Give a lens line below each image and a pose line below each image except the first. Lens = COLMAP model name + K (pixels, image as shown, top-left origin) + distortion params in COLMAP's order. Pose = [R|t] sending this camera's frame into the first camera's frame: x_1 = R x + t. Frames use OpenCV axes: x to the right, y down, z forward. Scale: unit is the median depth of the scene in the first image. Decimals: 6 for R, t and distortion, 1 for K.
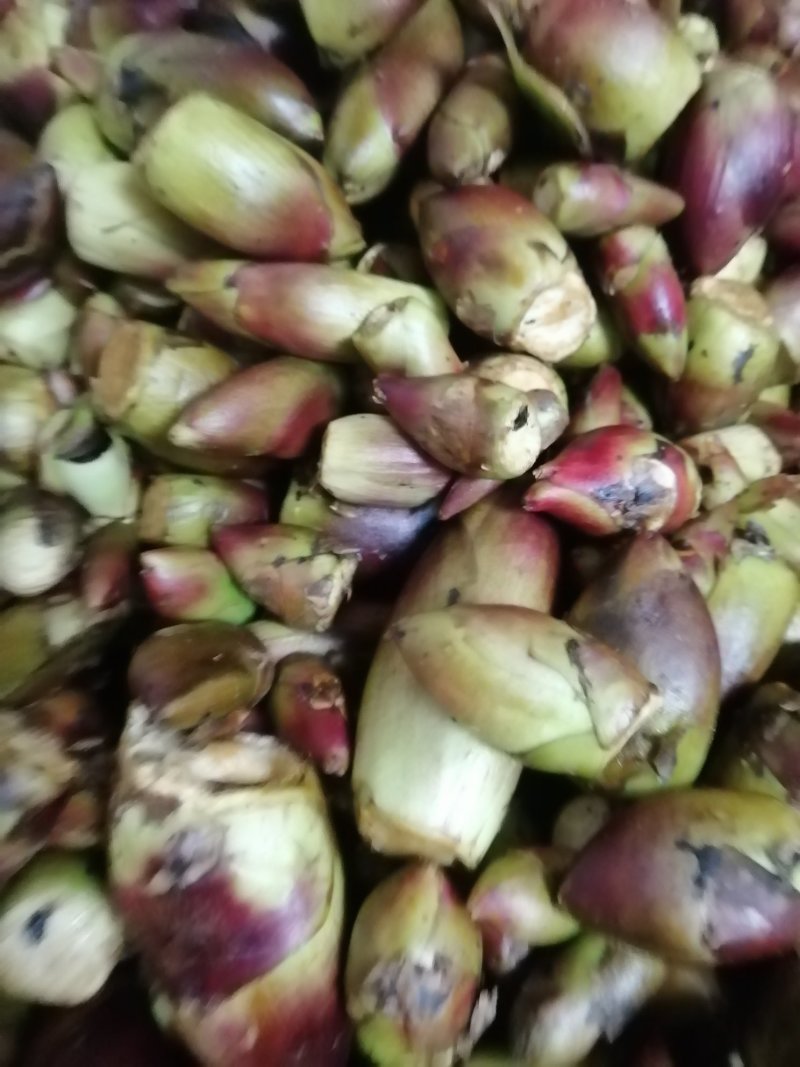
lens RADIAL K [[428.0, 0, 397.7], [0, 428.0, 530.8], [0, 0, 1]] dist [-0.002336, 0.000225]
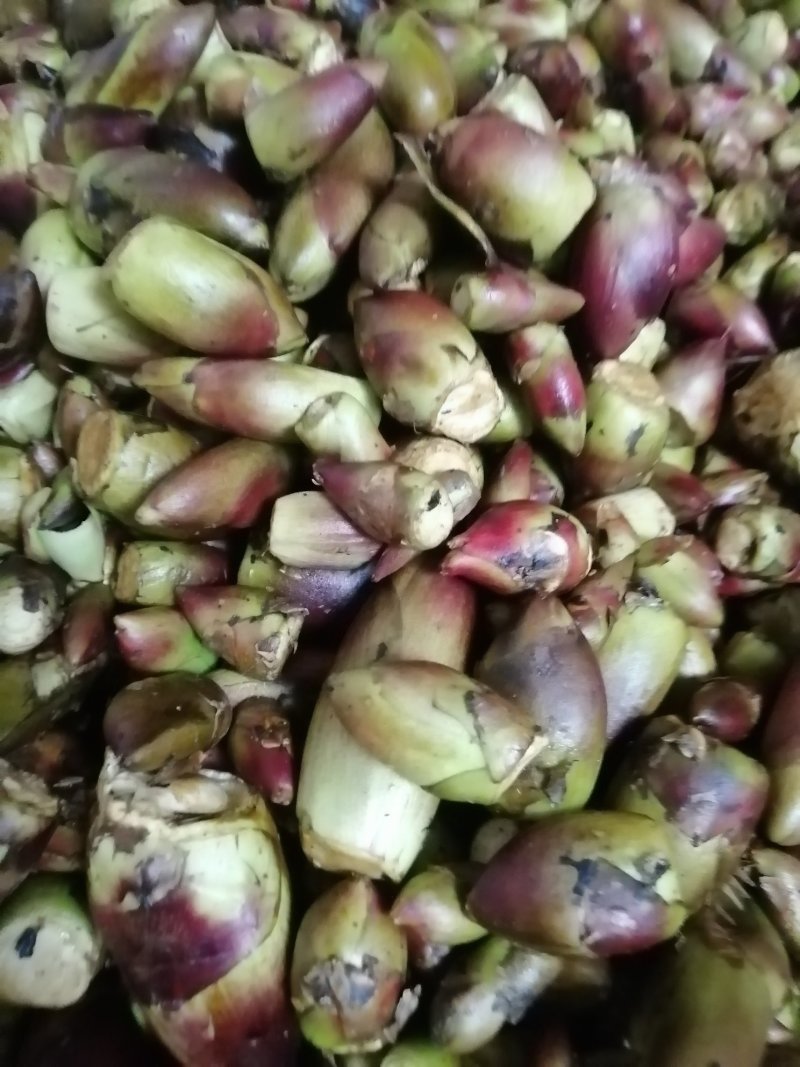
lens RADIAL K [[430.2, 0, 400.0], [0, 430.2, 533.5], [0, 0, 1]] dist [0.002034, -0.000295]
pose [[0.999830, -0.015902, 0.009322, 0.167873], [0.015893, 0.999873, 0.001077, -0.160679], [-0.009338, -0.000929, 0.999956, -0.174435]]
